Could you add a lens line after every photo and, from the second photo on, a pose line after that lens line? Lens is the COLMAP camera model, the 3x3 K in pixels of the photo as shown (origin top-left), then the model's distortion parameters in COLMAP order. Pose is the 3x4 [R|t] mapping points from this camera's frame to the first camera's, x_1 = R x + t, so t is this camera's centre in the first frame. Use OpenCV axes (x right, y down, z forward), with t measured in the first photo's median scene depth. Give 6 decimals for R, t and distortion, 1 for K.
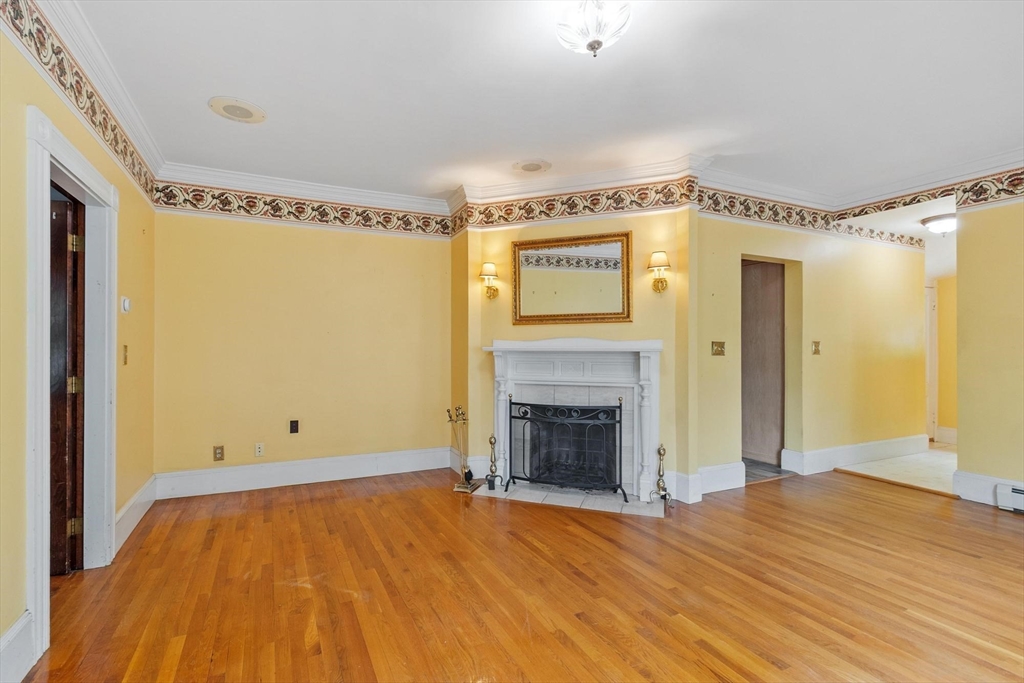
lens RADIAL K [[476.8, 0, 510.7], [0, 476.8, 343.8], [0, 0, 1]] dist [0.000893, -0.000142]
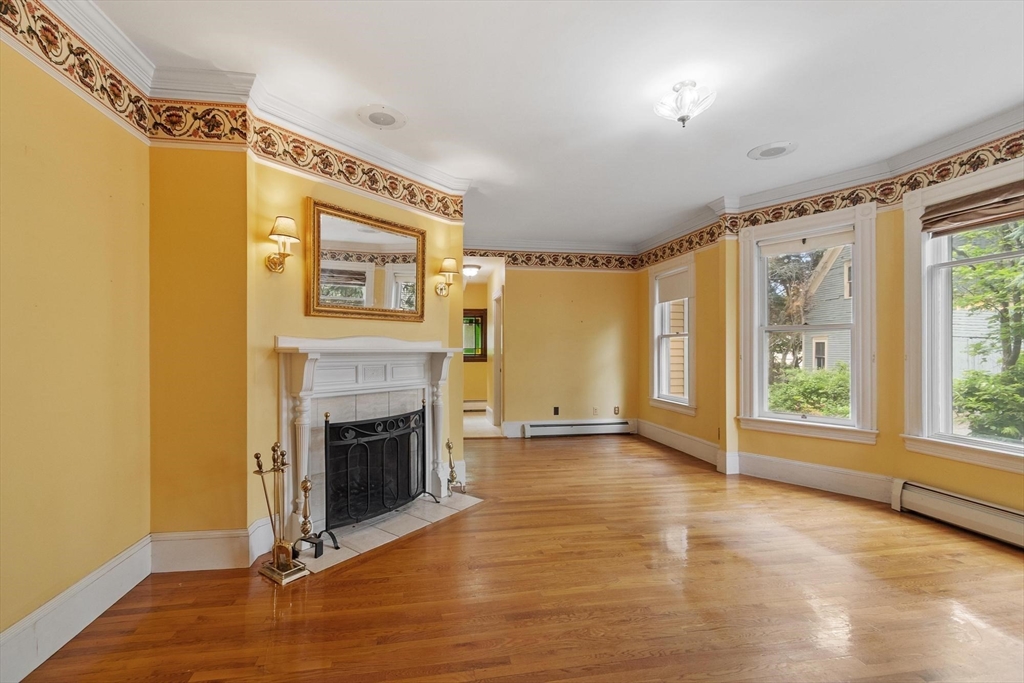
lens RADIAL K [[444.7, 0, 509.1], [0, 444.7, 347.2], [0, 0, 1]] dist [-0.003220, -0.000069]
pose [[0.274430, 0.004244, 0.961598, -0.582827], [-0.010108, 0.999948, -0.001528, 0.005624], [-0.961554, -0.009301, 0.274458, 0.574026]]
